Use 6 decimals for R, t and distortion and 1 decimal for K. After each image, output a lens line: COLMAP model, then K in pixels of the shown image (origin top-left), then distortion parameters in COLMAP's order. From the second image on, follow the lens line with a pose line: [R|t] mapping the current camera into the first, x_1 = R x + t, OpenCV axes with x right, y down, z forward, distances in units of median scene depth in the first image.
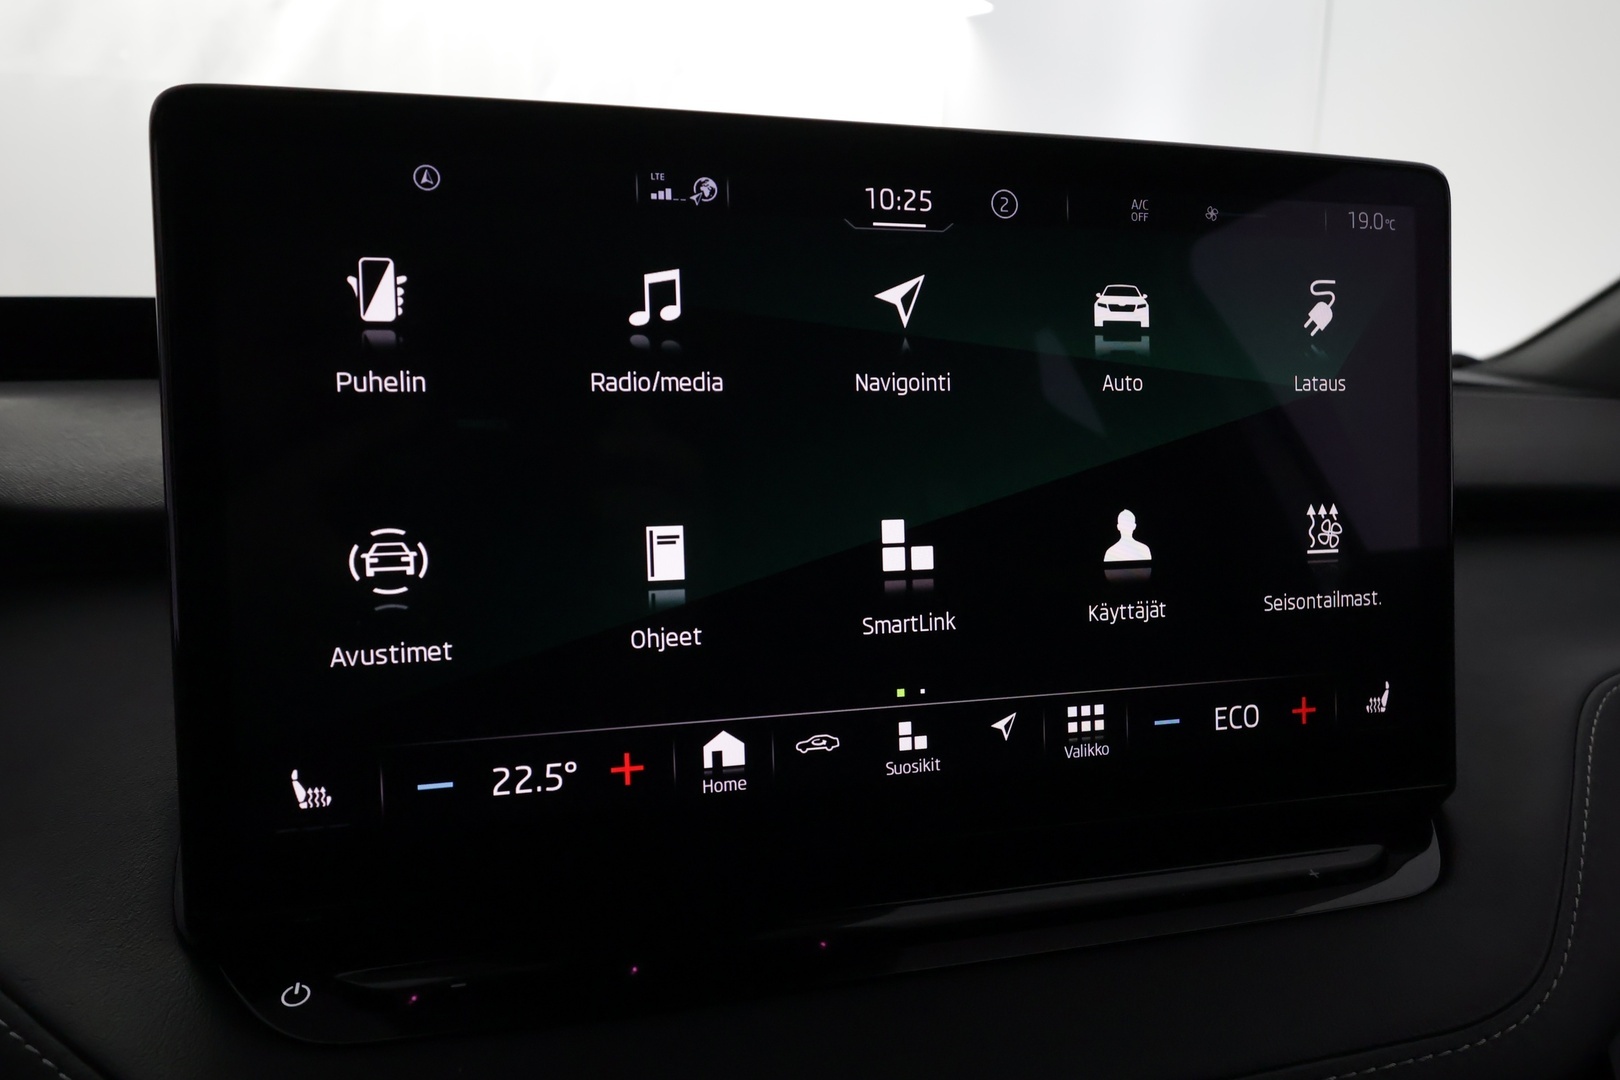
lens RADIAL K [[1206.7, 0, 805.3], [0, 1206.7, 544.6], [0, 0, 1]] dist [0.012375, -0.002482]
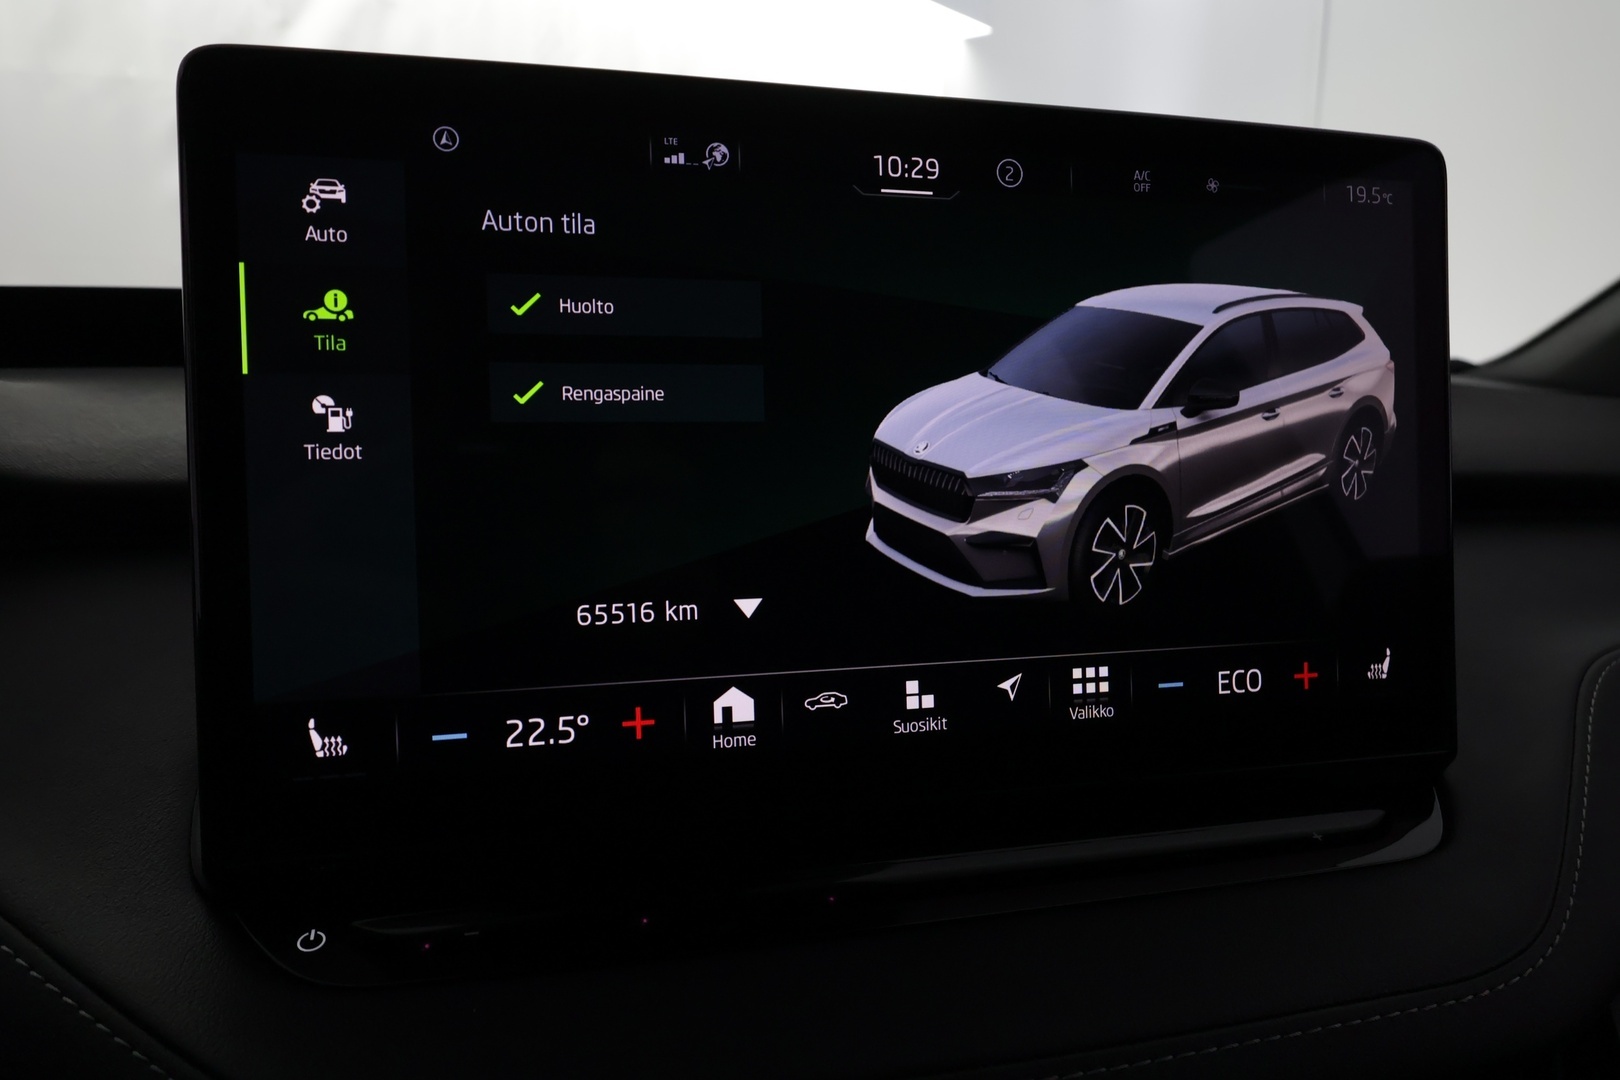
lens RADIAL K [[1206.7, 0, 803.9], [0, 1206.7, 541.0], [0, 0, 1]] dist [0.012375, -0.002482]
pose [[0.999999, 0.001323, 0.000434, -0.009145], [-0.001314, 0.999810, -0.019455, 0.050164], [-0.000459, 0.019454, 0.999811, -0.014203]]
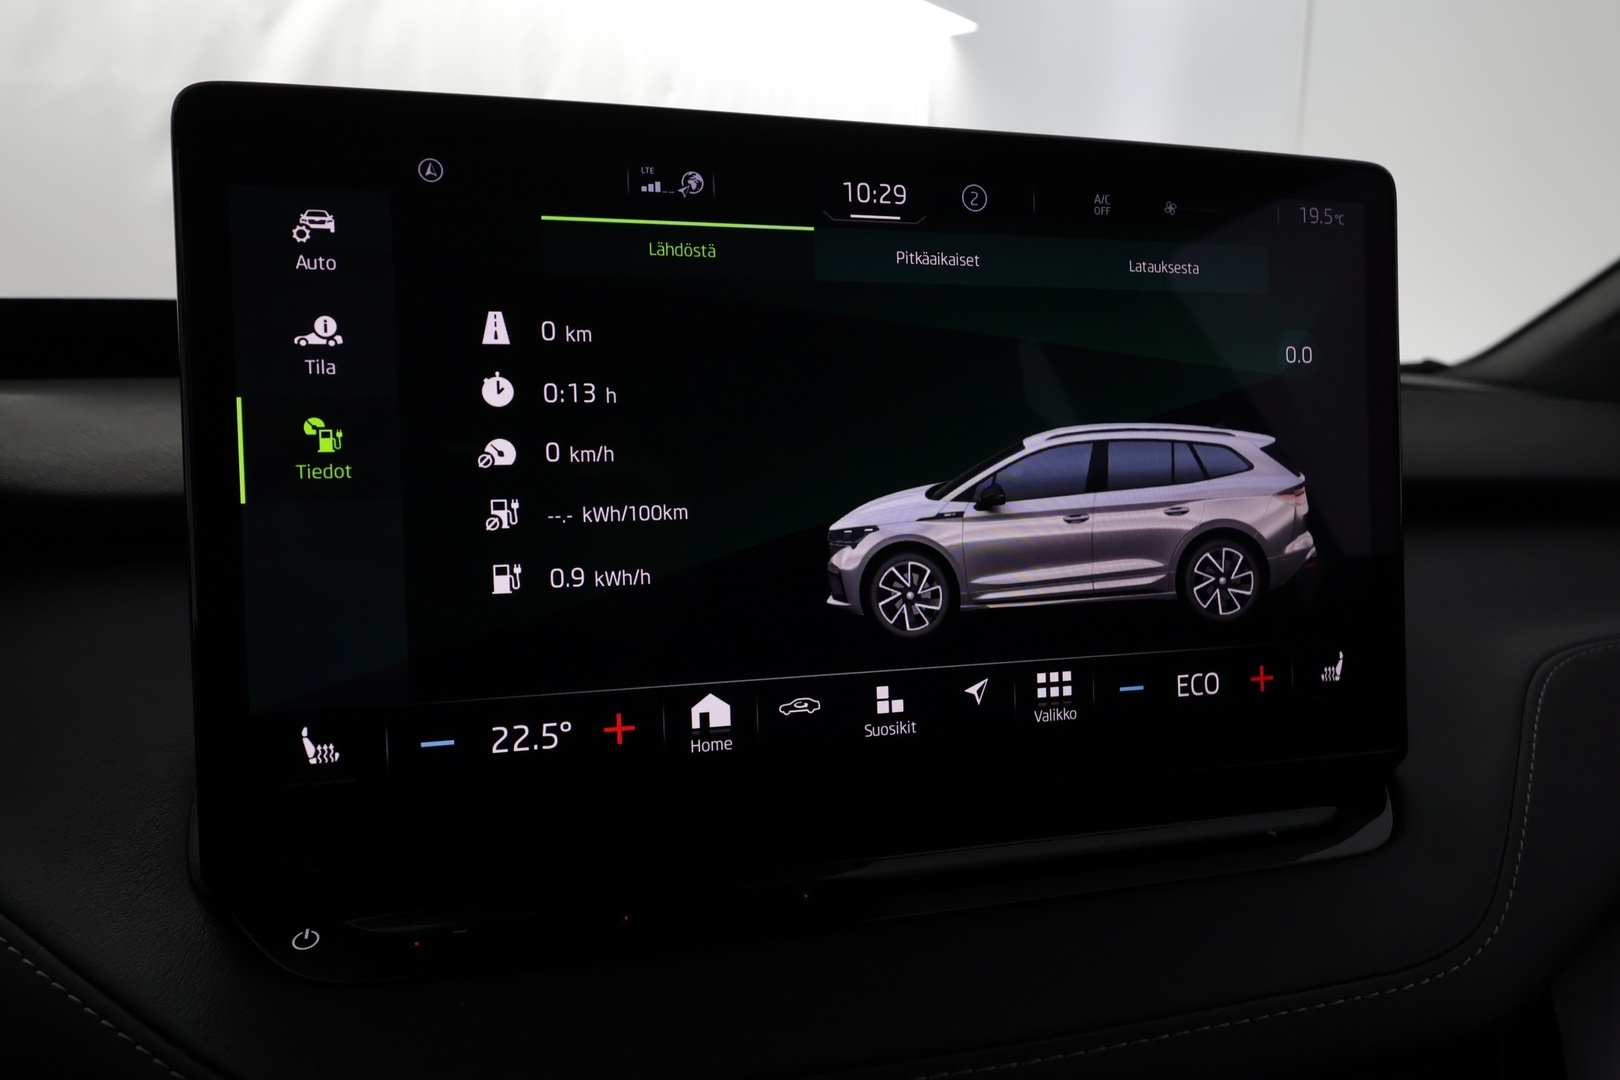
lens RADIAL K [[1206.7, 0, 805.3], [0, 1206.7, 541.7], [0, 0, 1]] dist [0.012375, -0.002482]
pose [[0.999949, -0.002920, 0.009637, 0.005243], [0.003069, 0.999877, -0.015388, 0.036869], [-0.009591, 0.015417, 0.999835, -0.056871]]
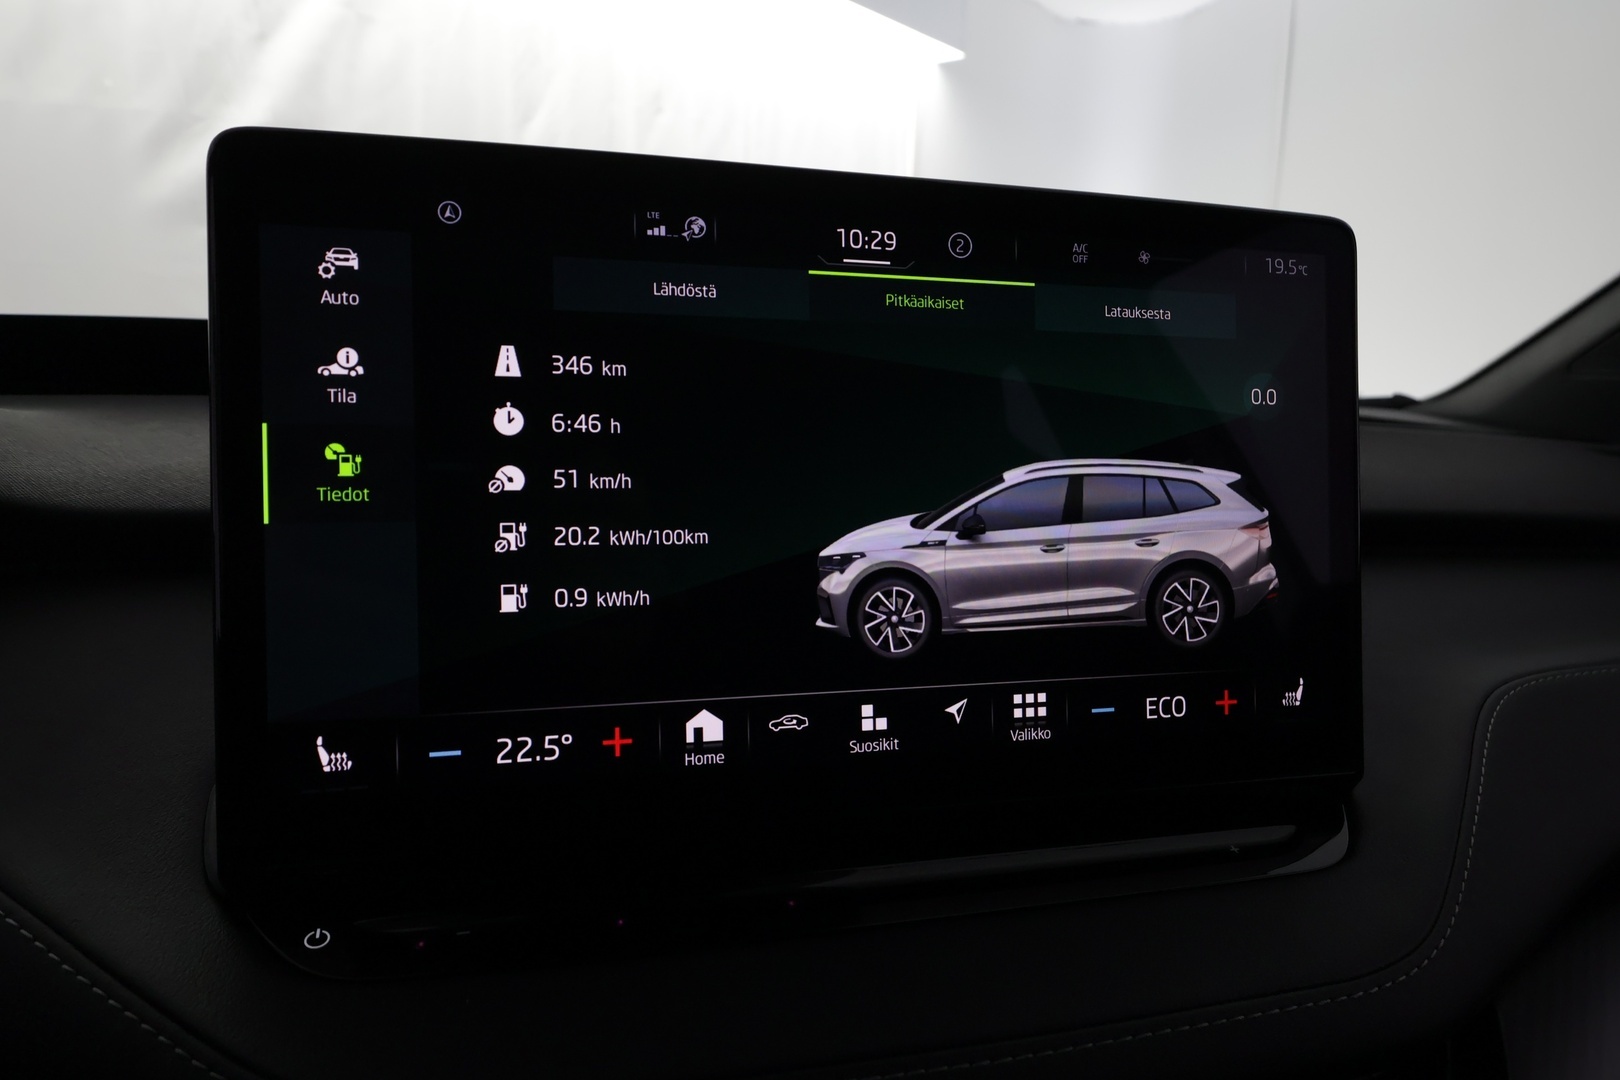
lens RADIAL K [[1206.7, 0, 807.1], [0, 1206.7, 540.2], [0, 0, 1]] dist [0.012375, -0.002482]
pose [[0.999581, 0.012554, 0.026080, -0.003910], [-0.011697, 0.999395, -0.032768, 0.032547], [-0.026476, 0.032450, 0.999123, -0.116220]]
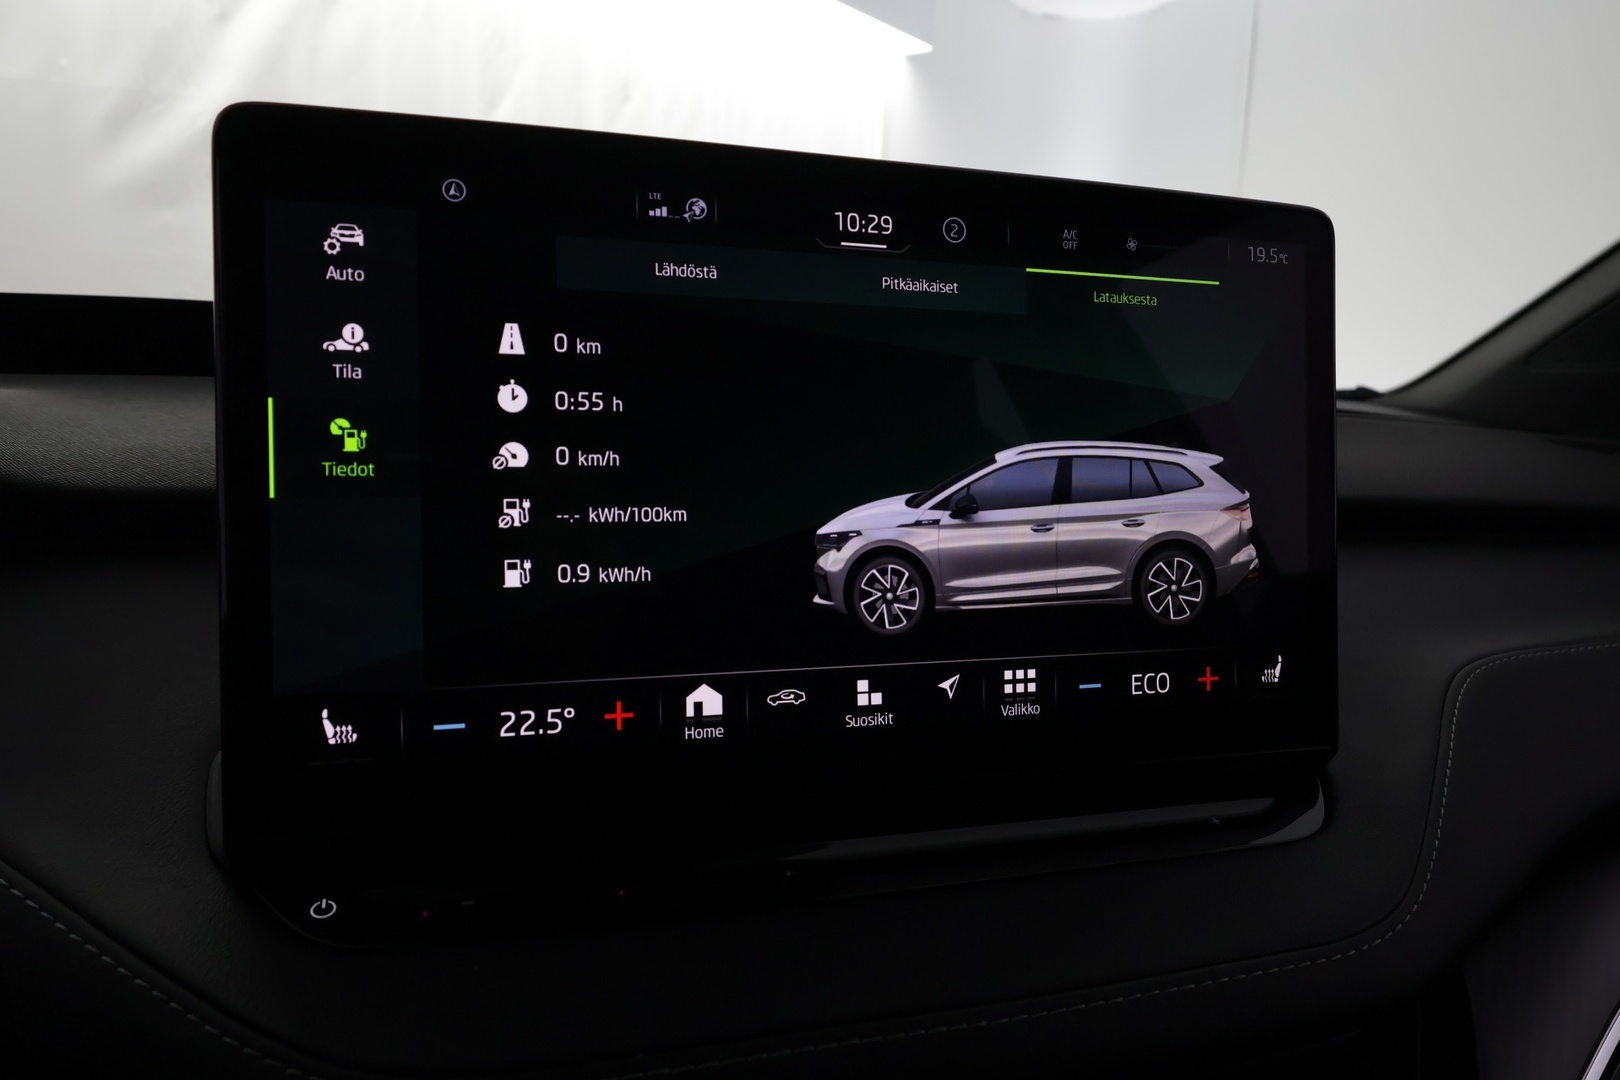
lens RADIAL K [[1206.7, 0, 811.2], [0, 1206.7, 540.7], [0, 0, 1]] dist [0.012375, -0.002482]
pose [[0.998135, 0.015472, 0.059047, -0.035367], [-0.013939, 0.999557, -0.026295, 0.046844], [-0.059427, 0.025423, 0.997909, -0.134624]]
